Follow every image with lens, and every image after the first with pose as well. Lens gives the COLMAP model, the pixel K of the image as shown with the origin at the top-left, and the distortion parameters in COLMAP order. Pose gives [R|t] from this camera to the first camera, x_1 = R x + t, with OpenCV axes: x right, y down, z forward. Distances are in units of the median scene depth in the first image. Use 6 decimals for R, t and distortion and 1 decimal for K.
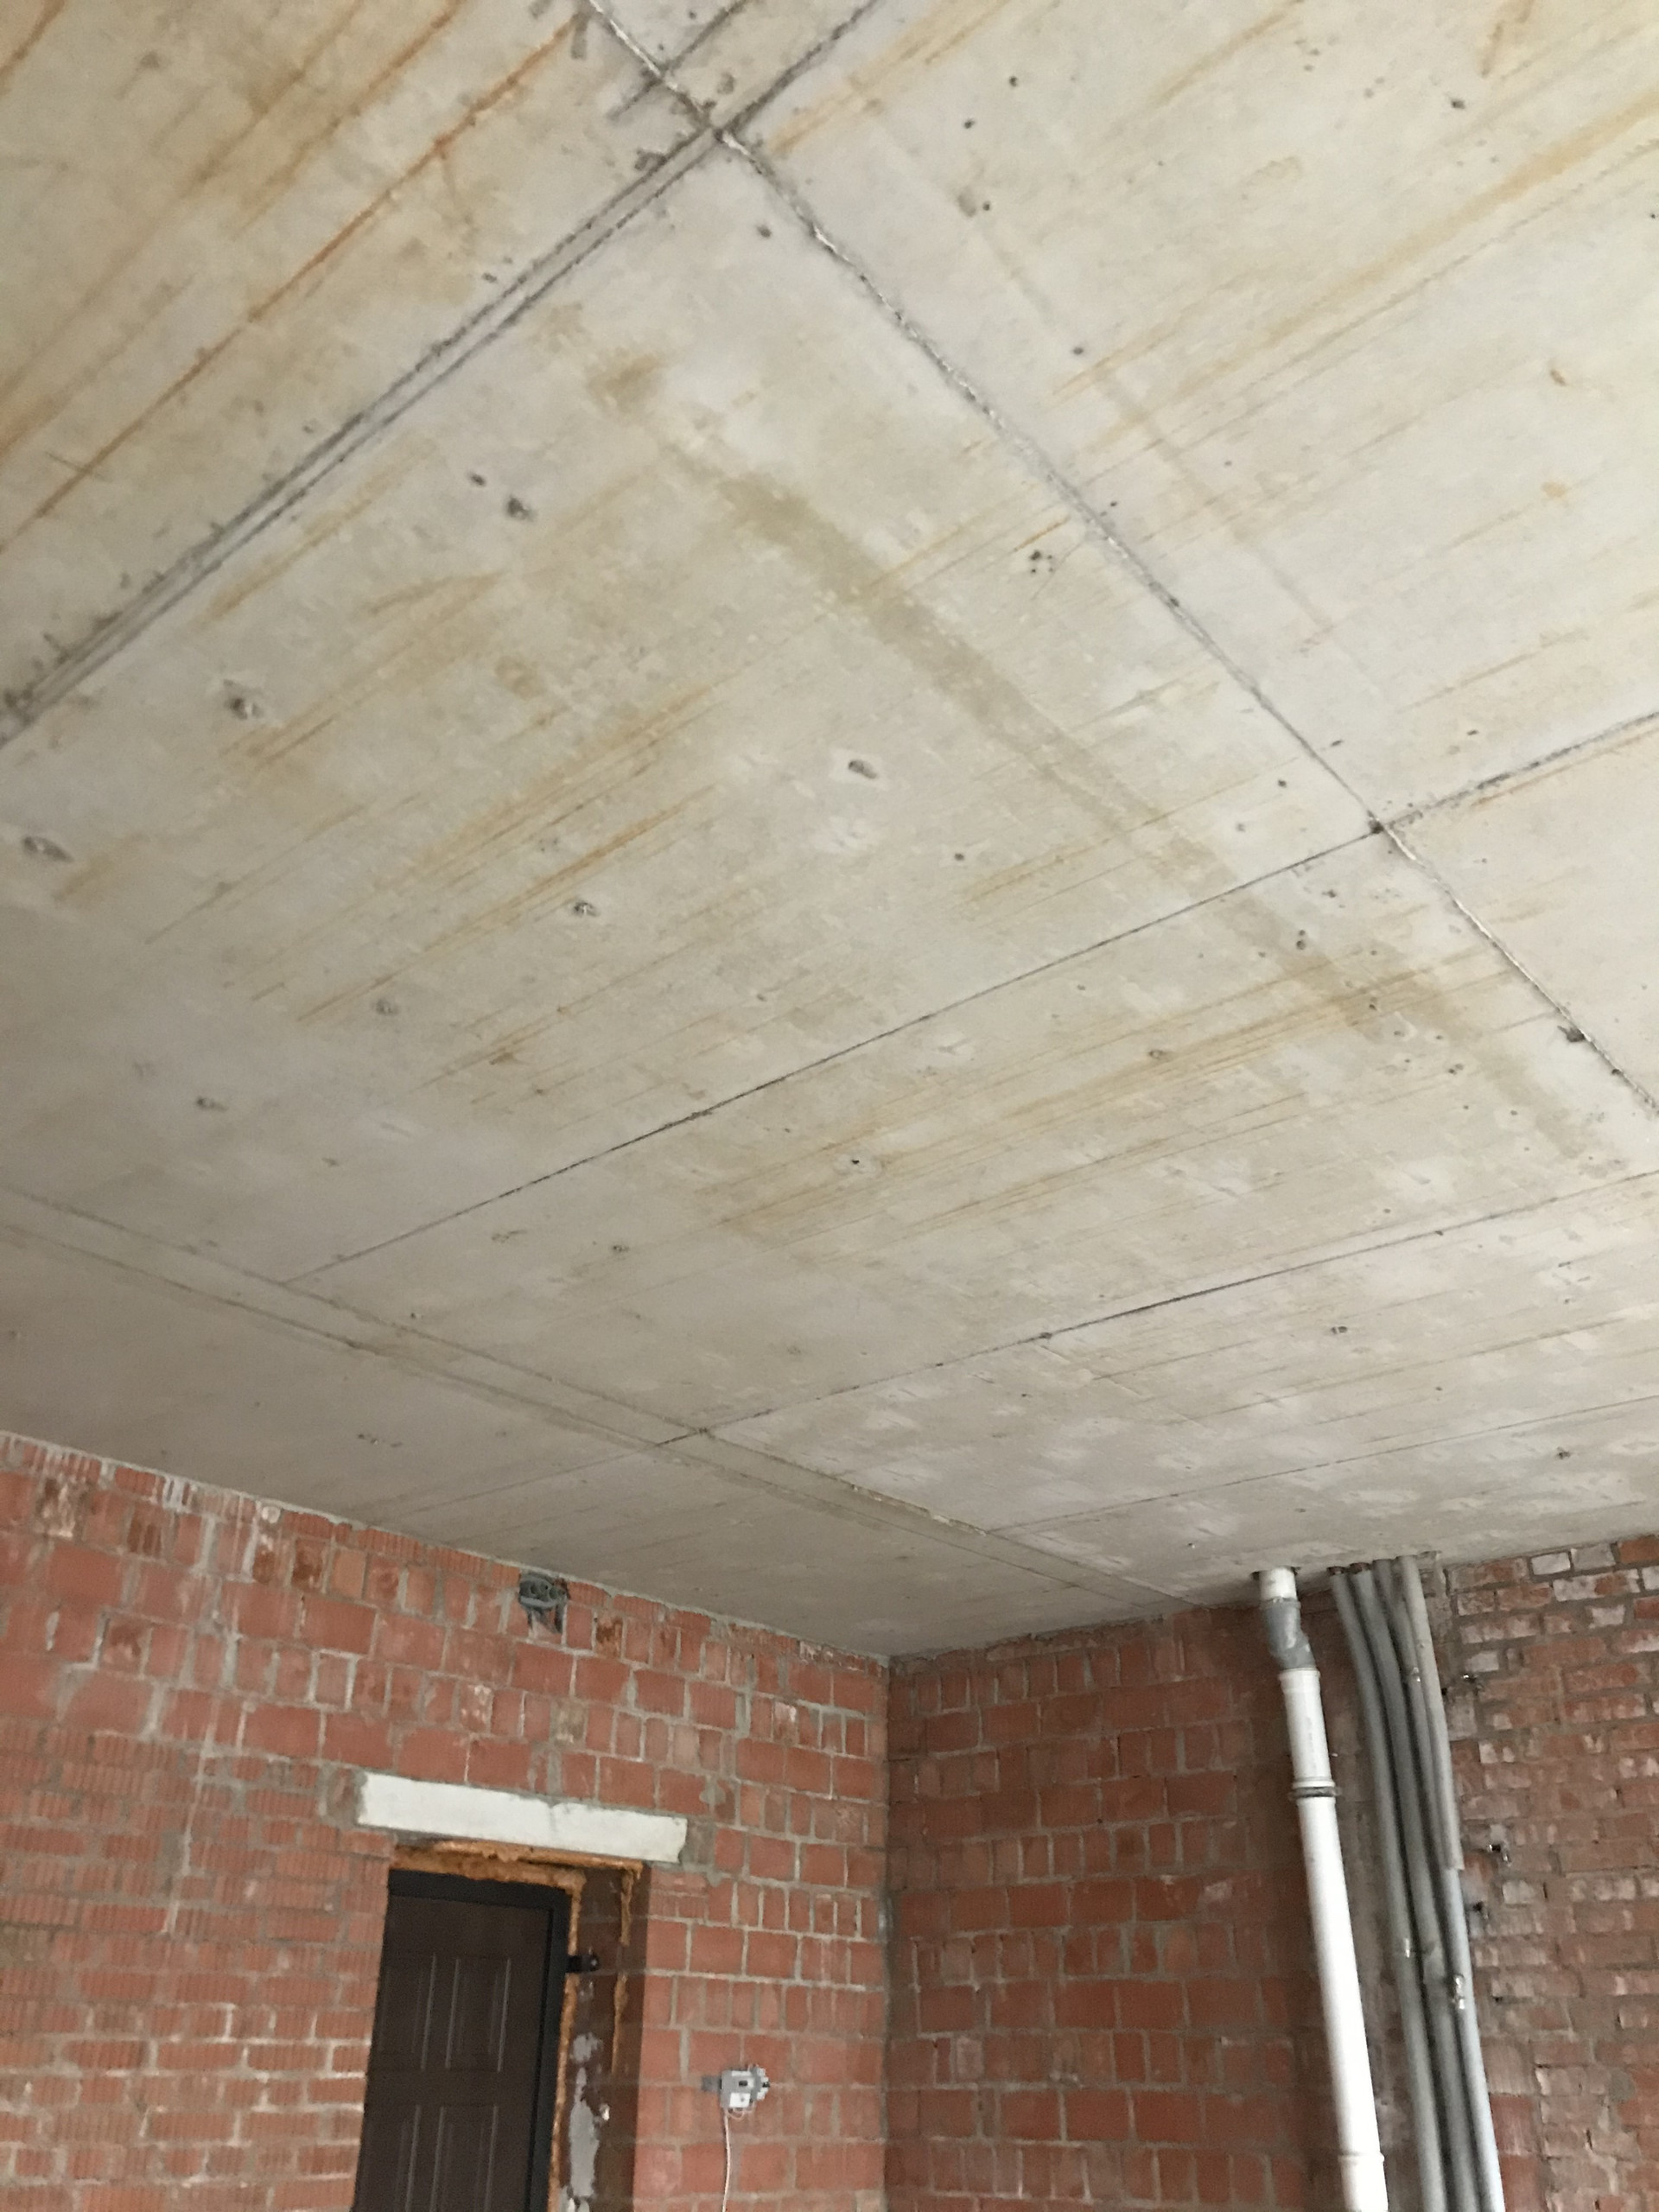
lens RADIAL K [[1837.0, 0, 841.4], [0, 1837.0, 1100.2], [0, 0, 1]] dist [0.016382, 0.043197]
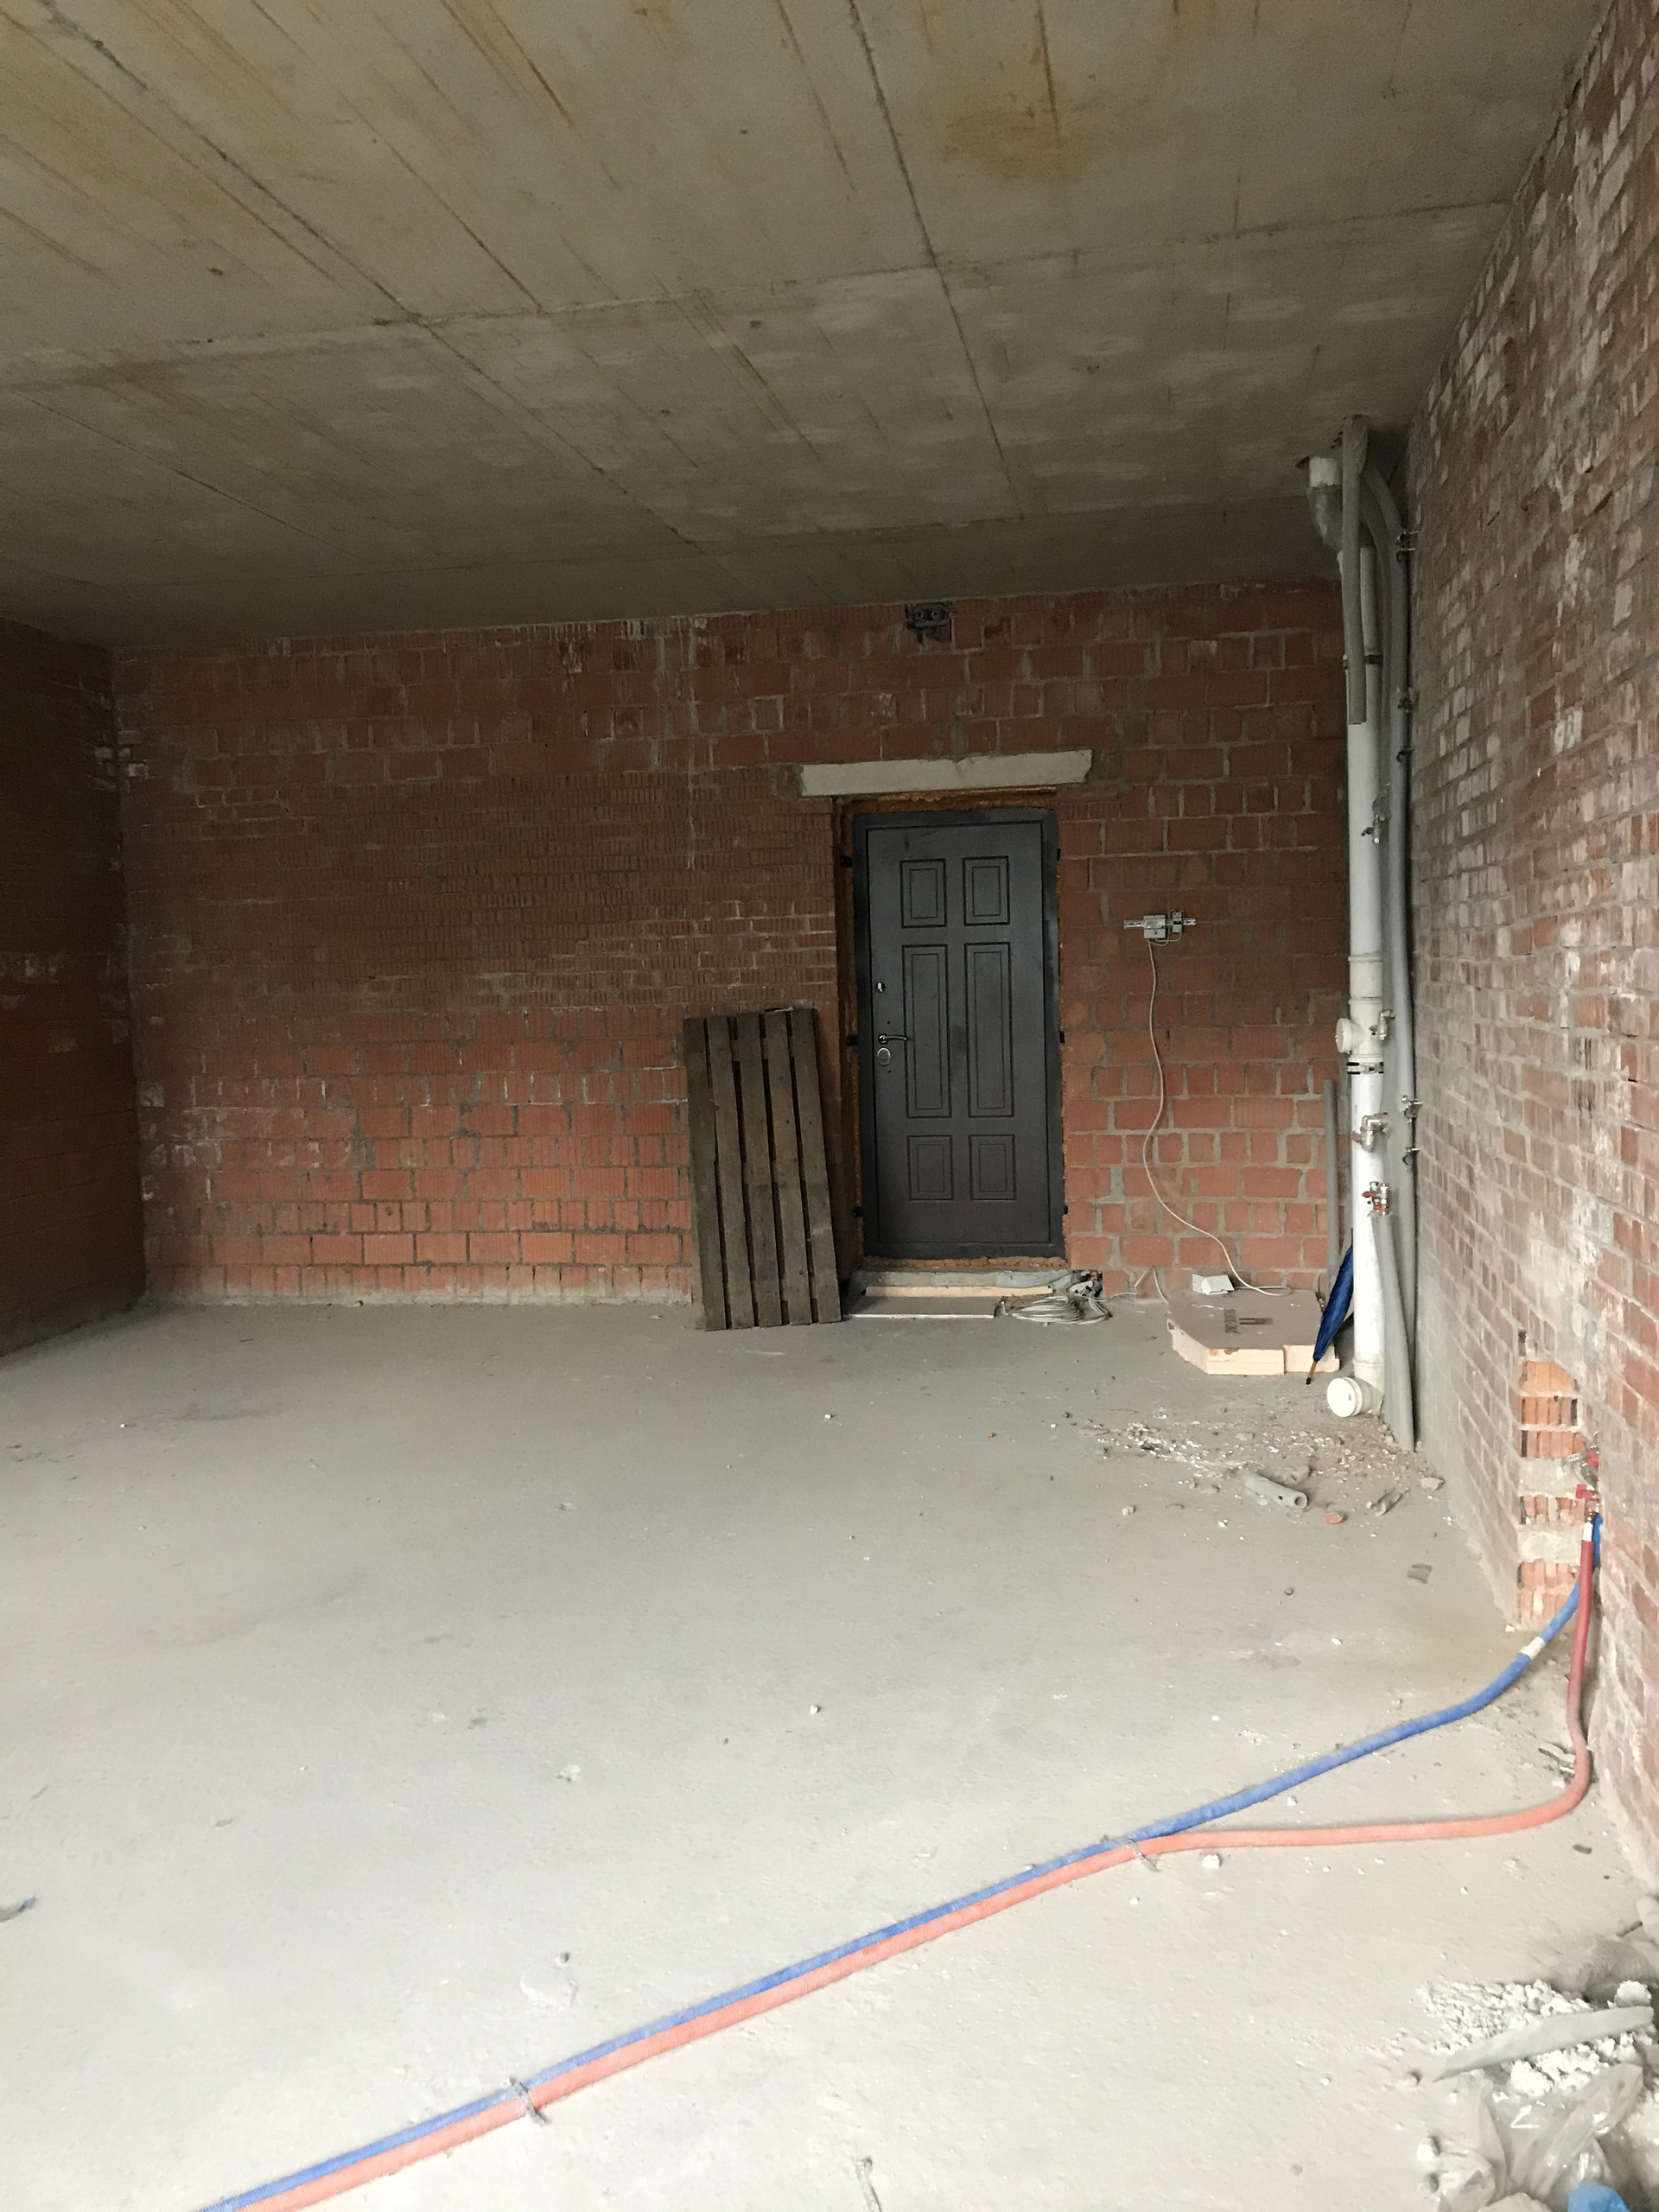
lens RADIAL K [[1811.6, 0, 834.0], [0, 1811.6, 1105.3], [0, 0, 1]] dist [0.169808, -0.621323]
pose [[0.499437, 0.046361, -0.865109, 0.973644], [0.440203, 0.846477, 0.299497, 0.135627], [0.746180, -0.530403, 0.402354, 0.208094]]
